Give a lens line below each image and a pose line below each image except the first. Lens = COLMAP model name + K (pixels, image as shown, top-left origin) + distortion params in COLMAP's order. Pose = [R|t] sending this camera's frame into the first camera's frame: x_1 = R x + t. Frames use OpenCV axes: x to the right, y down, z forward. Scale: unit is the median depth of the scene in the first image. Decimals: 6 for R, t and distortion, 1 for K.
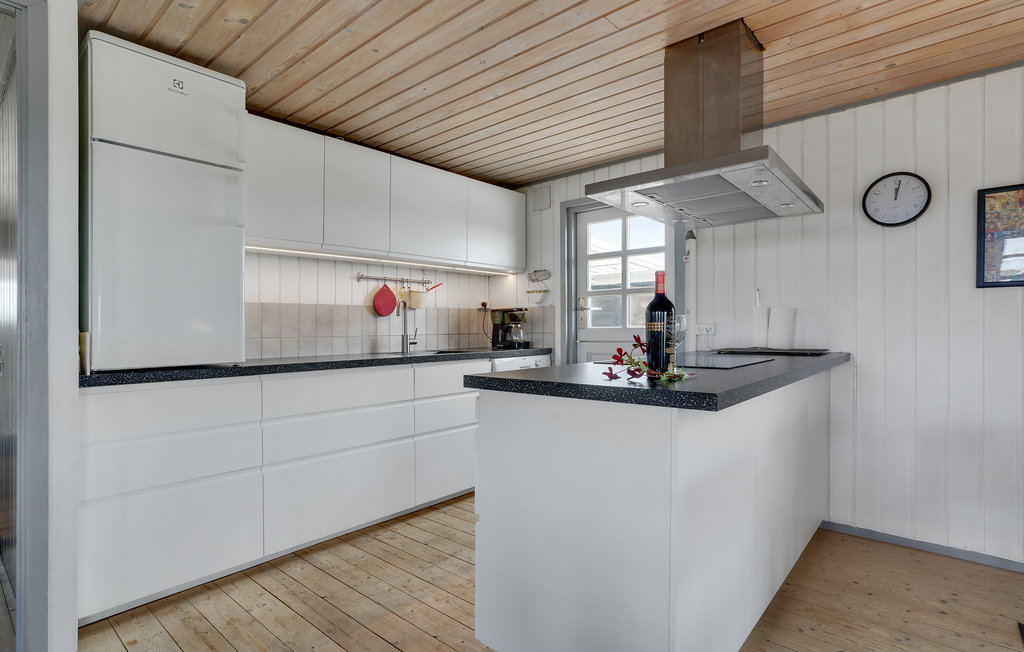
lens RADIAL K [[509.5, 0, 512.0], [0, 509.5, 326.0], [0, 0, 1]] dist [0.000728, 0.000456]
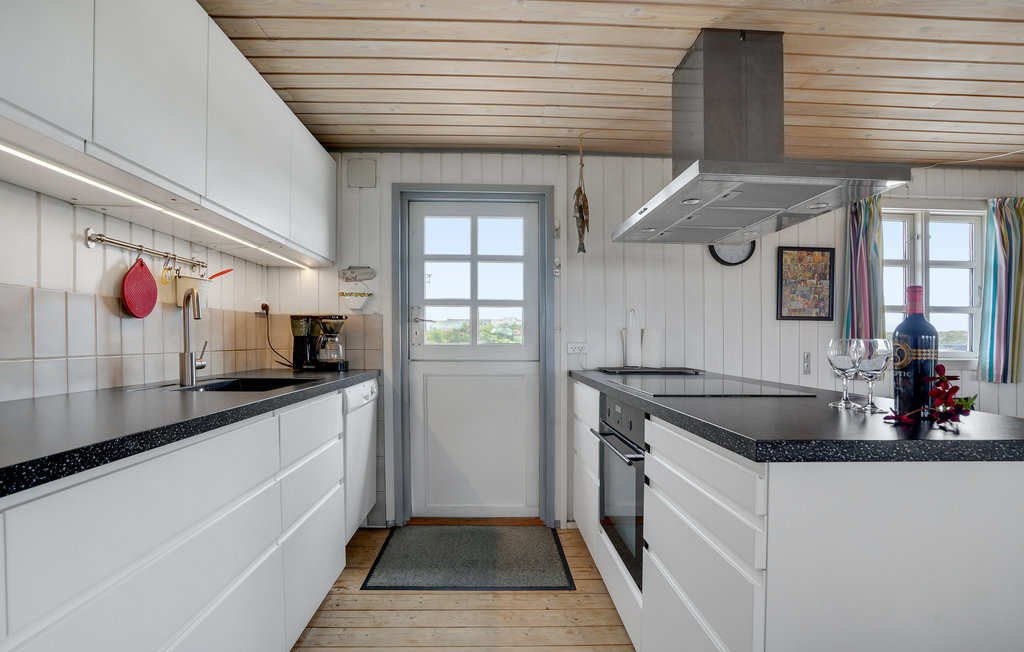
lens RADIAL K [[478.5, 0, 506.0], [0, 478.5, 346.1], [0, 0, 1]] dist [-0.038250, 0.000599]
pose [[0.740436, 0.009873, 0.672054, -0.268686], [-0.018764, 0.999806, 0.005985, 0.000242], [-0.671865, -0.017042, 0.740478, 0.344206]]
